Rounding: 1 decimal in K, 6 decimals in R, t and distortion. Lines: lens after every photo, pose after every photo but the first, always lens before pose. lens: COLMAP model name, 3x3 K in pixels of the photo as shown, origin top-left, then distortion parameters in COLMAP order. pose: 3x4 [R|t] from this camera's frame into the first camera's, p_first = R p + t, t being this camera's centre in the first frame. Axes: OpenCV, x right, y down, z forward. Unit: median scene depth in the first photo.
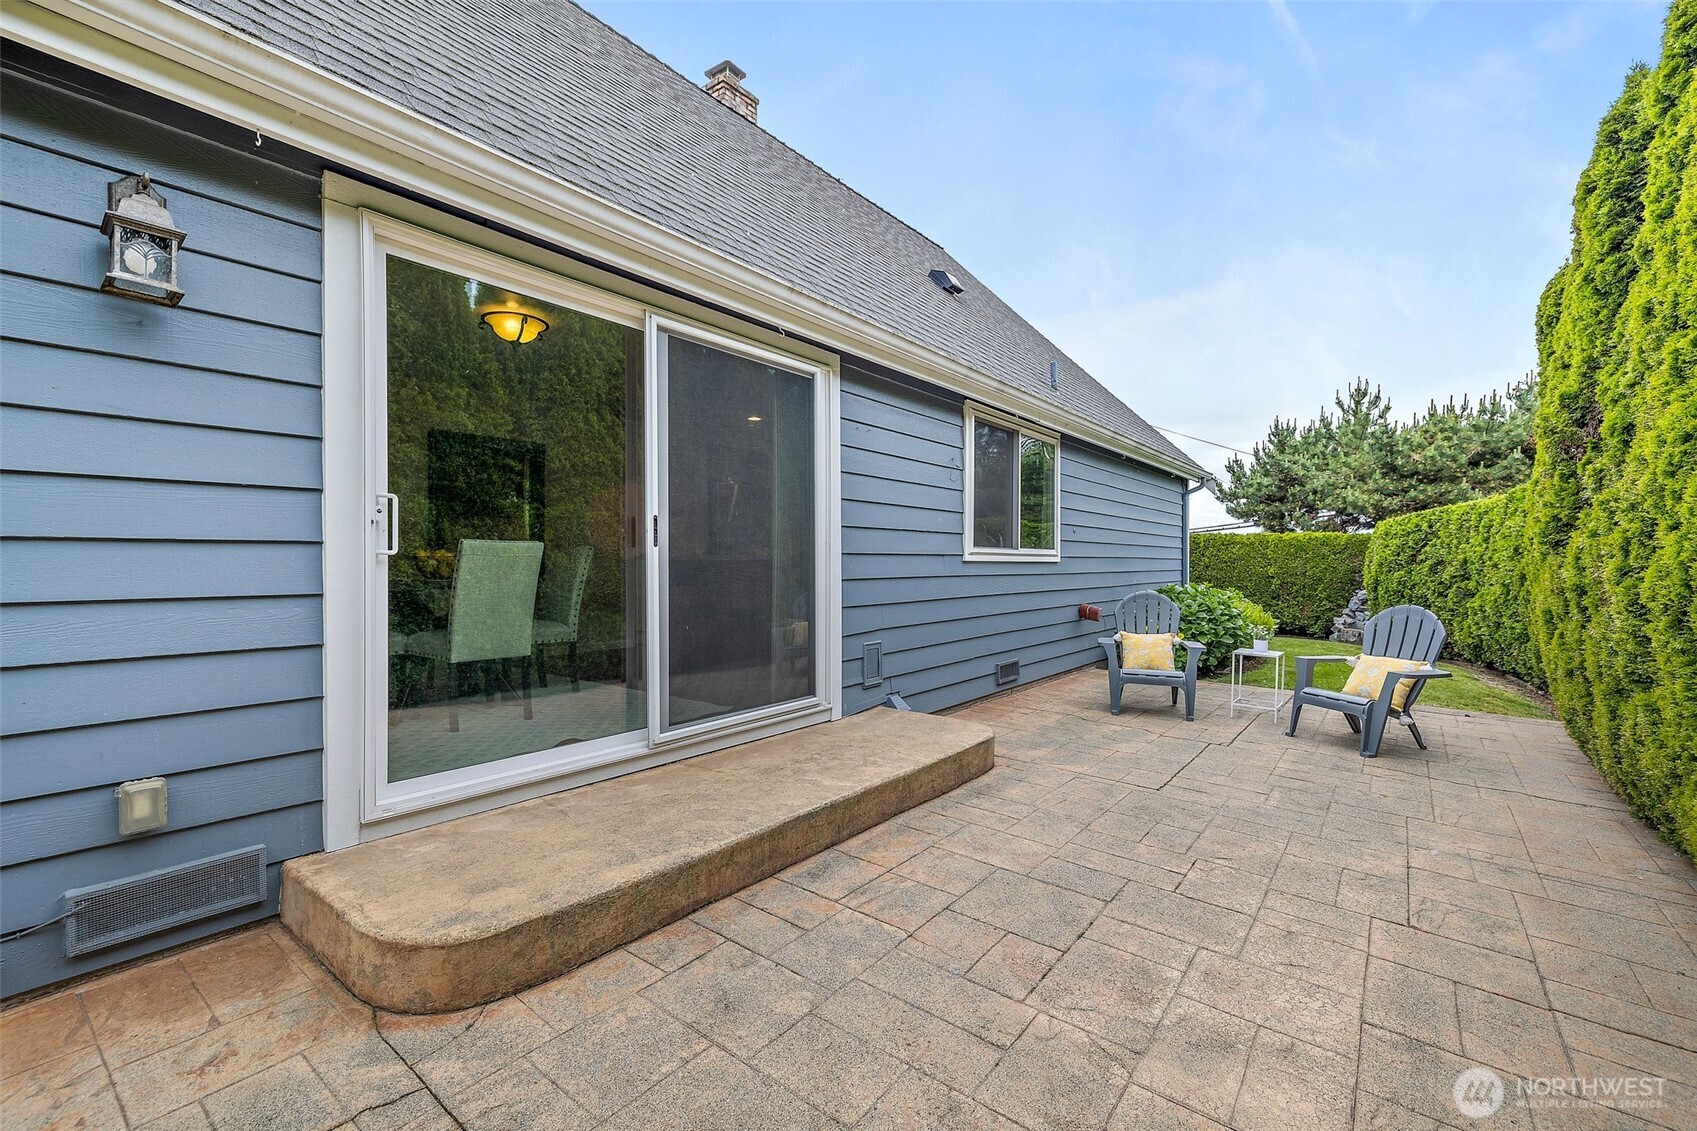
lens RADIAL K [[711.6, 0, 854.1], [0, 711.6, 565.5], [0, 0, 1]] dist [0.000563, 0.000101]
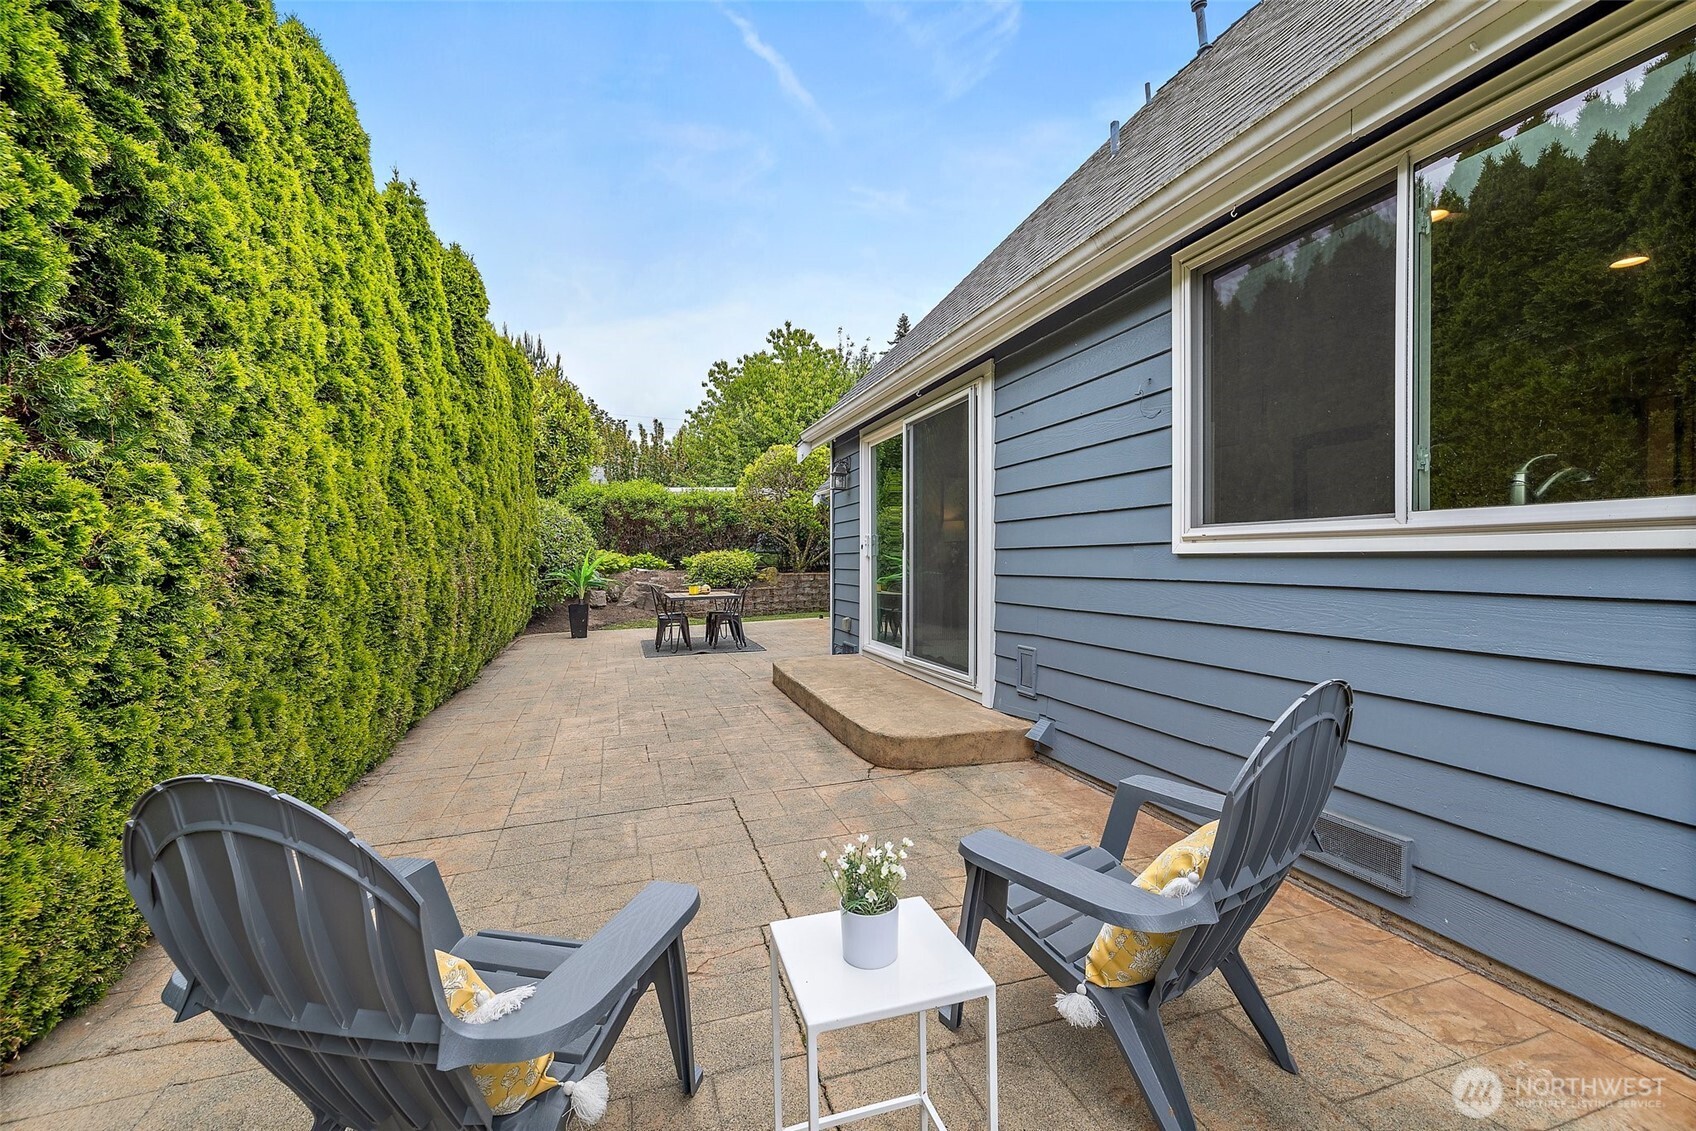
lens RADIAL K [[711.2, 0, 853.6], [0, 711.2, 565.5], [0, 0, 1]] dist [0.000563, 0.000101]
pose [[-0.555326, 0.006897, -0.831604, 1.027028], [-0.001661, 0.999954, 0.009403, -0.002981], [0.831631, 0.006603, -0.555289, 1.517535]]
